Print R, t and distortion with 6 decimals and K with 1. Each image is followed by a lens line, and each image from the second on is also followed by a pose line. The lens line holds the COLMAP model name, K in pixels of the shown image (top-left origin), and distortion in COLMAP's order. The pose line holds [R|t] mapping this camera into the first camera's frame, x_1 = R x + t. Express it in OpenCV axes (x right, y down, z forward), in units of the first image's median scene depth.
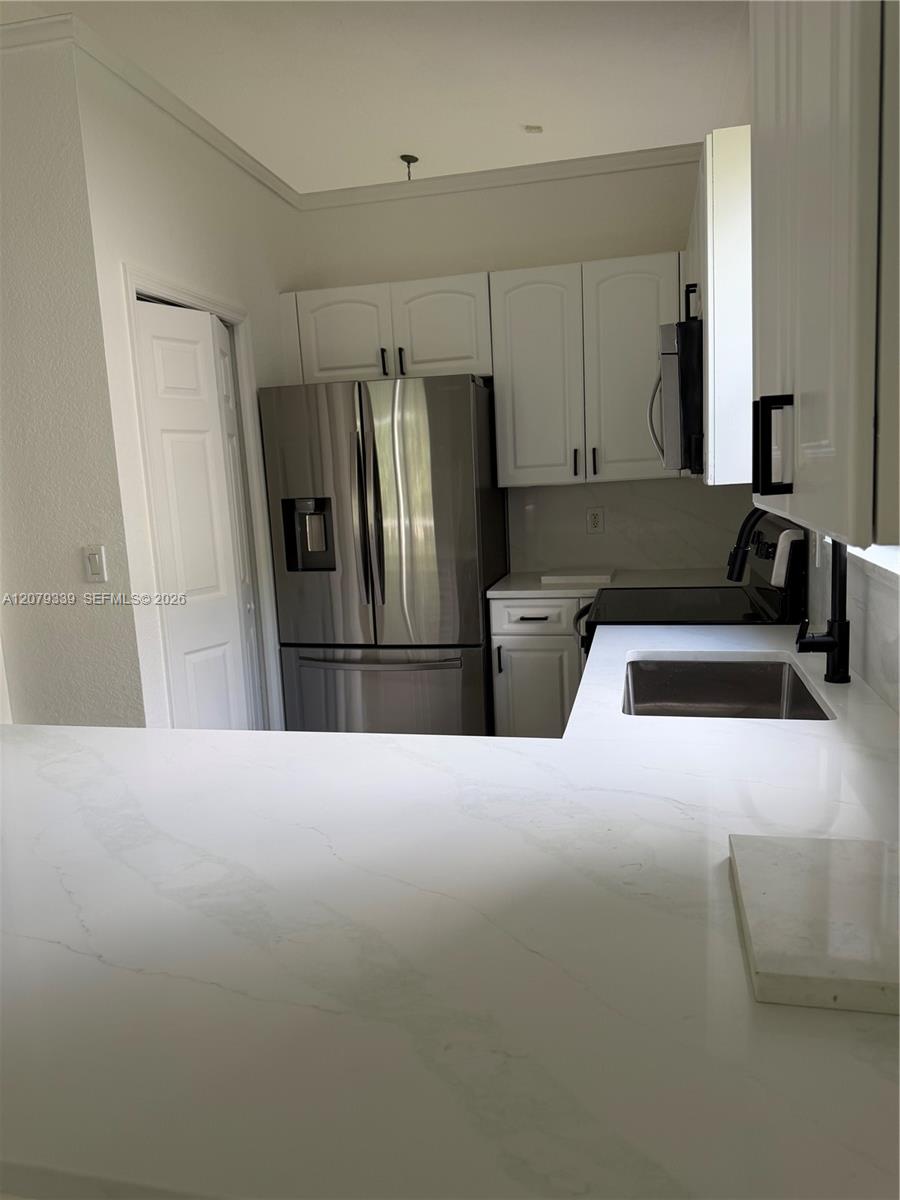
lens RADIAL K [[839.1, 0, 453.0], [0, 839.1, 607.6], [0, 0, 1]] dist [0.086956, -0.111094]
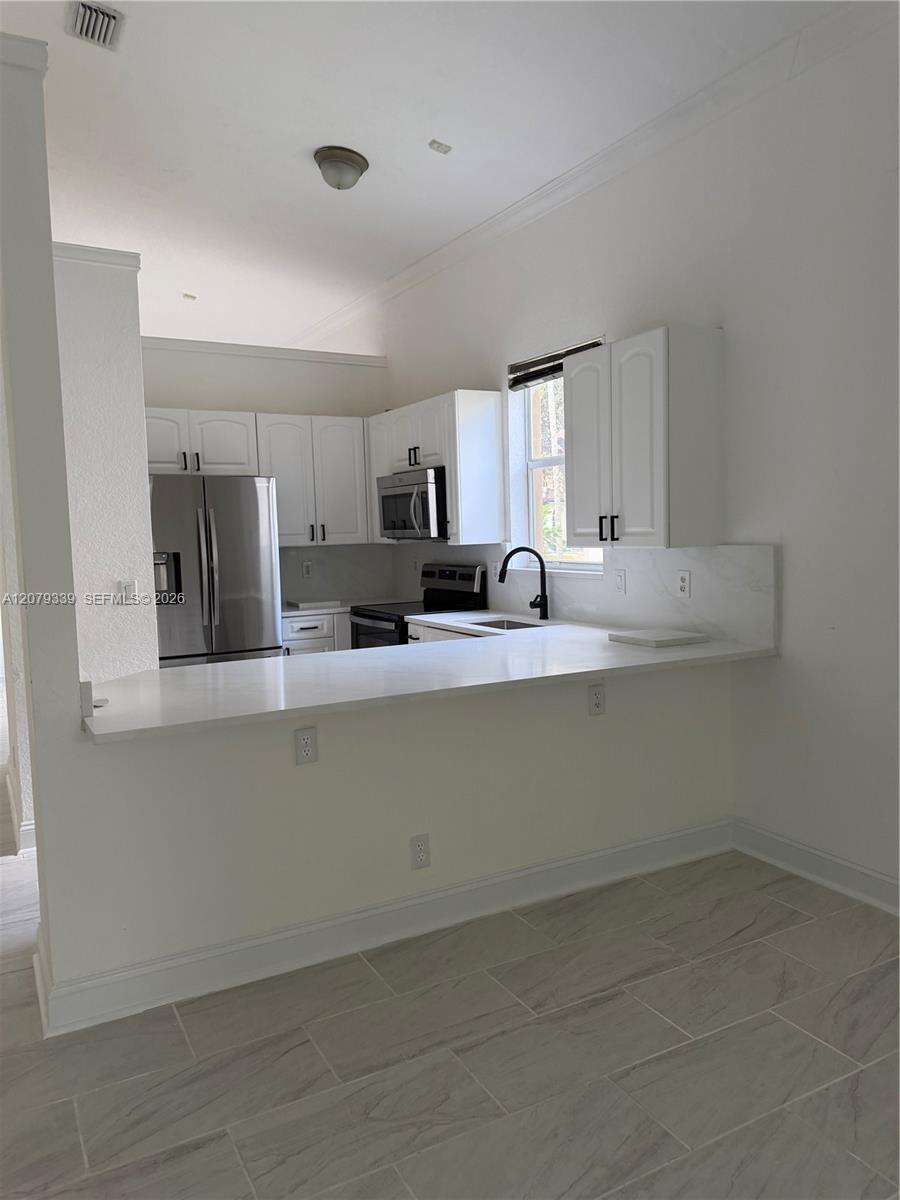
lens RADIAL K [[841.6, 0, 450.0], [0, 841.6, 600.0], [0, 0, 1]] dist [0.074896, 0.000466]
pose [[0.738806, -0.028607, 0.673310, -0.783620], [0.095377, 0.993481, -0.062444, 0.085359], [-0.667134, 0.110352, 0.736718, -0.372677]]
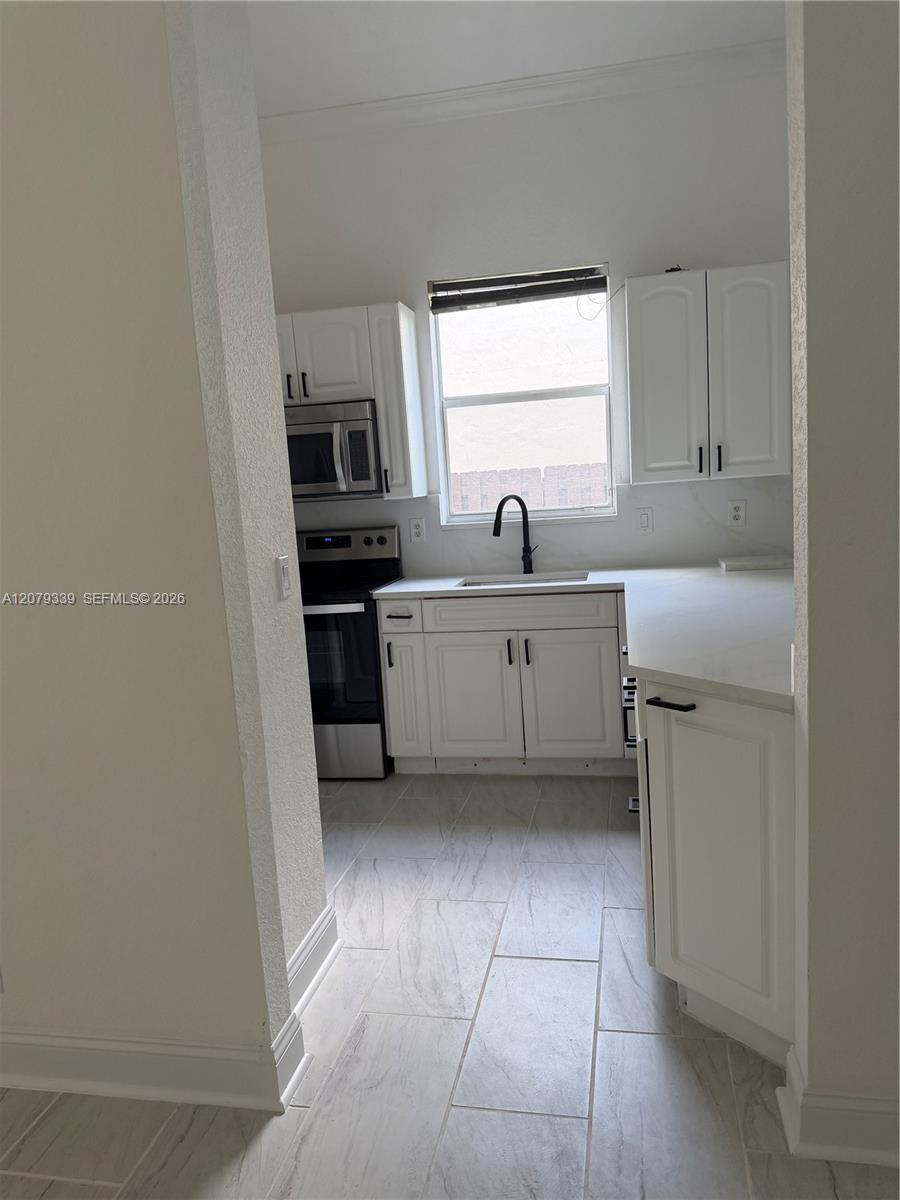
lens RADIAL K [[847.2, 0, 452.5], [0, 847.2, 605.9], [0, 0, 1]] dist [0.043113, -0.056287]
pose [[-0.034207, -0.088436, 0.995494, -0.980727], [0.221232, 0.970696, 0.093835, -0.048376], [-0.974621, 0.223445, -0.013640, 0.661604]]
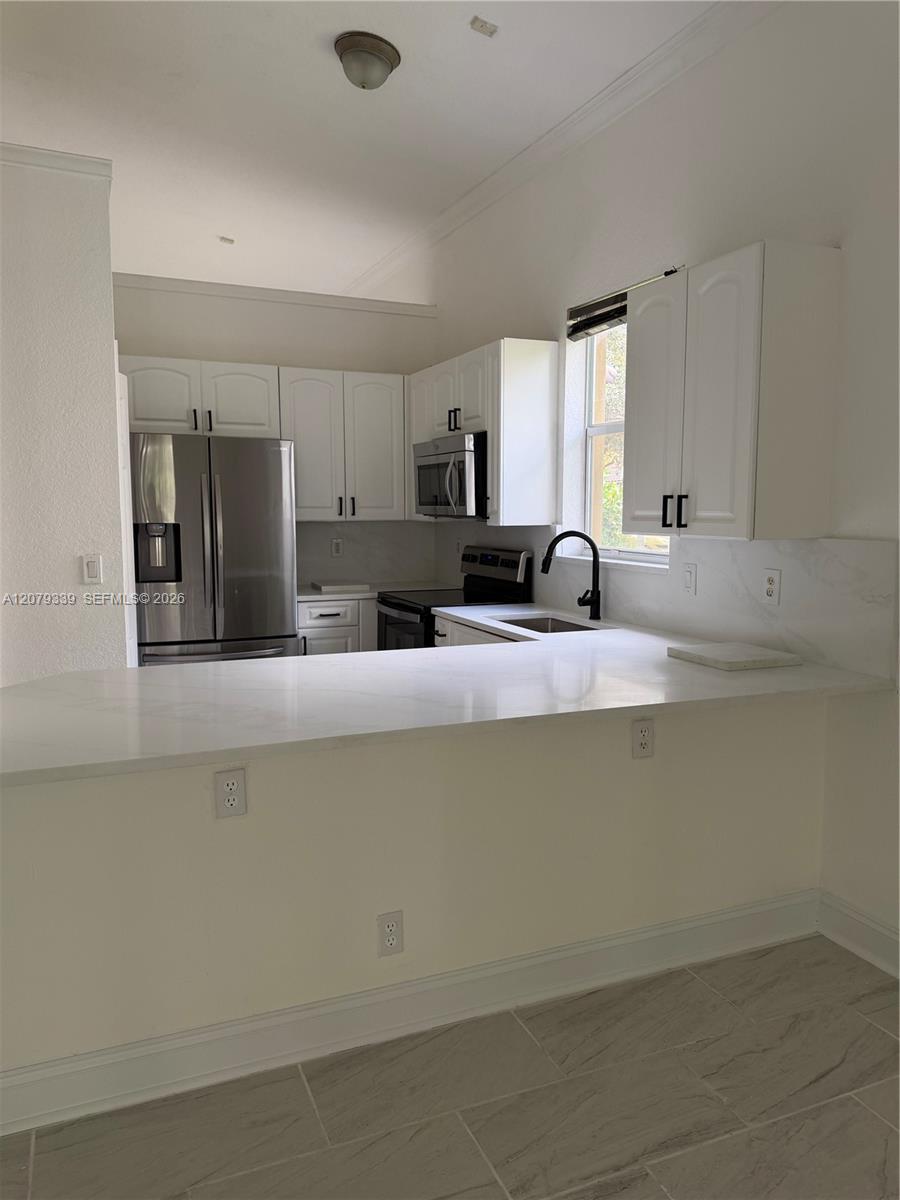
lens RADIAL K [[839.1, 0, 453.0], [0, 839.1, 607.6], [0, 0, 1]] dist [0.086956, -0.111094]
pose [[0.800187, -0.020827, 0.599388, -0.579917], [0.050861, 0.998153, -0.033217, 0.057647], [-0.597589, 0.057066, 0.799769, -0.252776]]
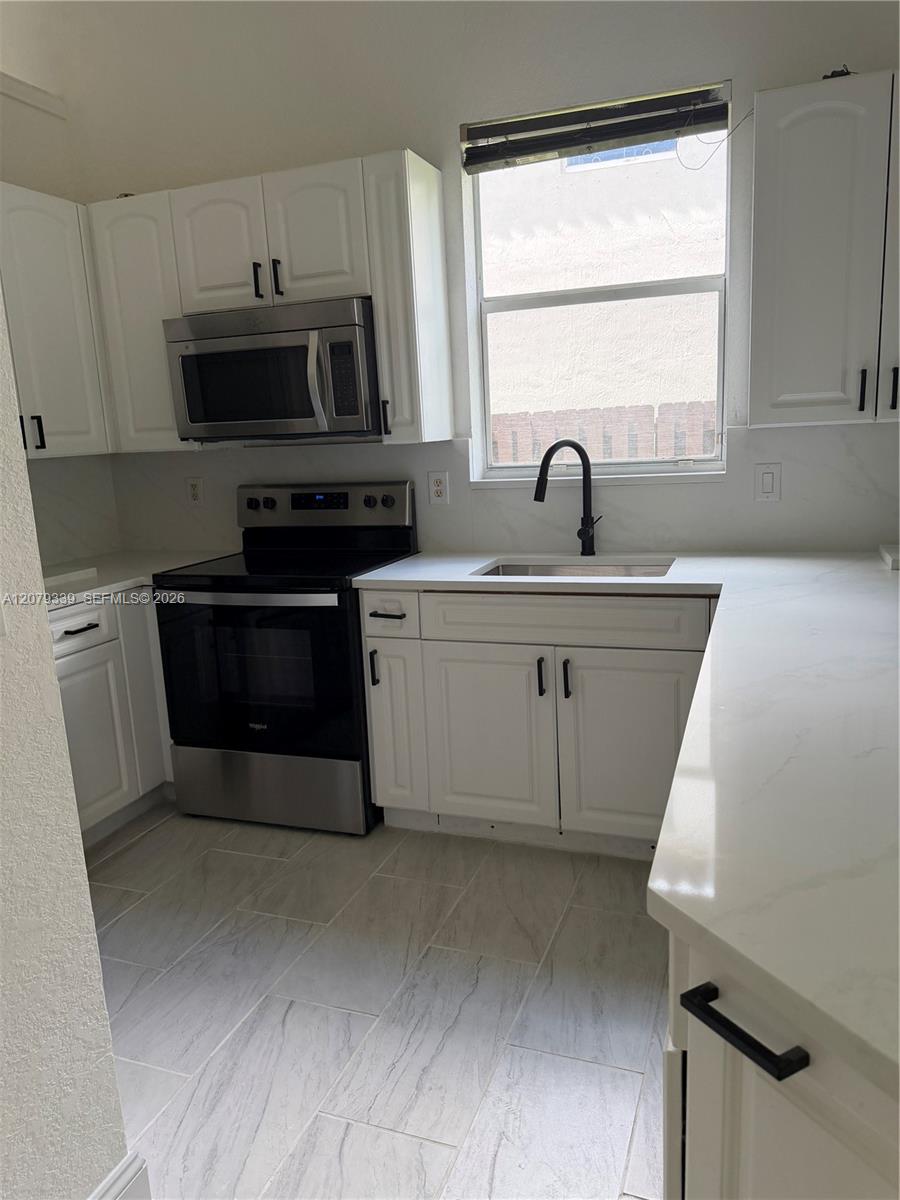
lens RADIAL K [[847.2, 0, 452.5], [0, 847.2, 605.9], [0, 0, 1]] dist [0.043113, -0.056287]
pose [[0.118202, -0.152775, 0.981167, -0.624612], [0.196170, 0.972213, 0.127748, -0.040769], [-0.973419, 0.177376, 0.144888, 0.546282]]
